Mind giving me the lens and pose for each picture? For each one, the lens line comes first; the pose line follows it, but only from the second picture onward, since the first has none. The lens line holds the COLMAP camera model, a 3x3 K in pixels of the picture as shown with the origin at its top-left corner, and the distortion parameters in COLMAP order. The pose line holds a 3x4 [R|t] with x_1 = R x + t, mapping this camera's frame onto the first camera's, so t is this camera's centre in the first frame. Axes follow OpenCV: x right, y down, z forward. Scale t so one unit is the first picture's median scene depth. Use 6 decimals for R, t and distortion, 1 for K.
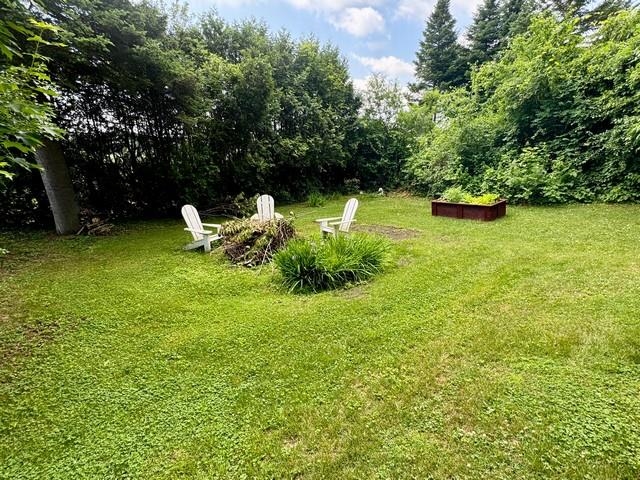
lens RADIAL K [[341.4, 0, 319.3], [0, 341.4, 241.6], [0, 0, 1]] dist [-0.005576, -0.000499]
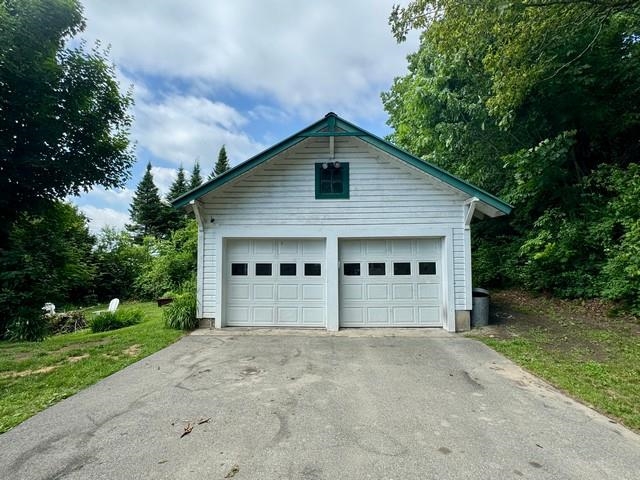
lens RADIAL K [[341.4, 0, 317.4], [0, 341.4, 242.4], [0, 0, 1]] dist [-0.005576, -0.000499]
pose [[0.704280, 0.034367, 0.709090, -0.230634], [0.209192, 0.944432, -0.253547, 0.145842], [-0.678401, 0.326904, 0.657956, -0.550038]]
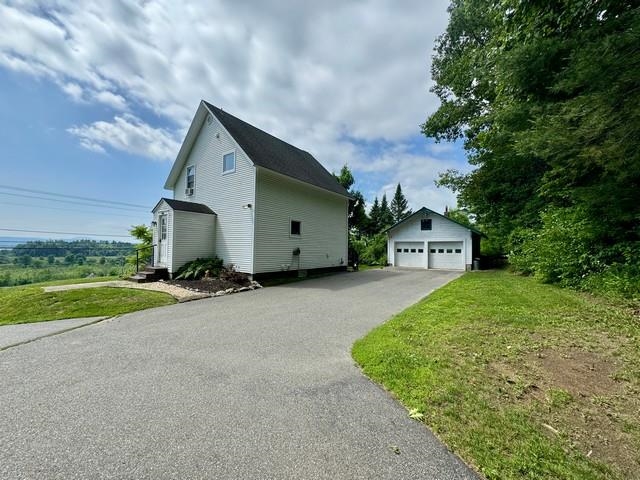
lens RADIAL K [[254.4, 0, 315.6], [0, 254.4, 238.9], [0, 0, 1]] dist [0.000795, 0.000007]
pose [[0.982599, 0.013104, 0.185279, -0.587414], [0.047239, 0.947078, -0.317508, 0.350675], [-0.179634, 0.320735, 0.929979, -1.224412]]
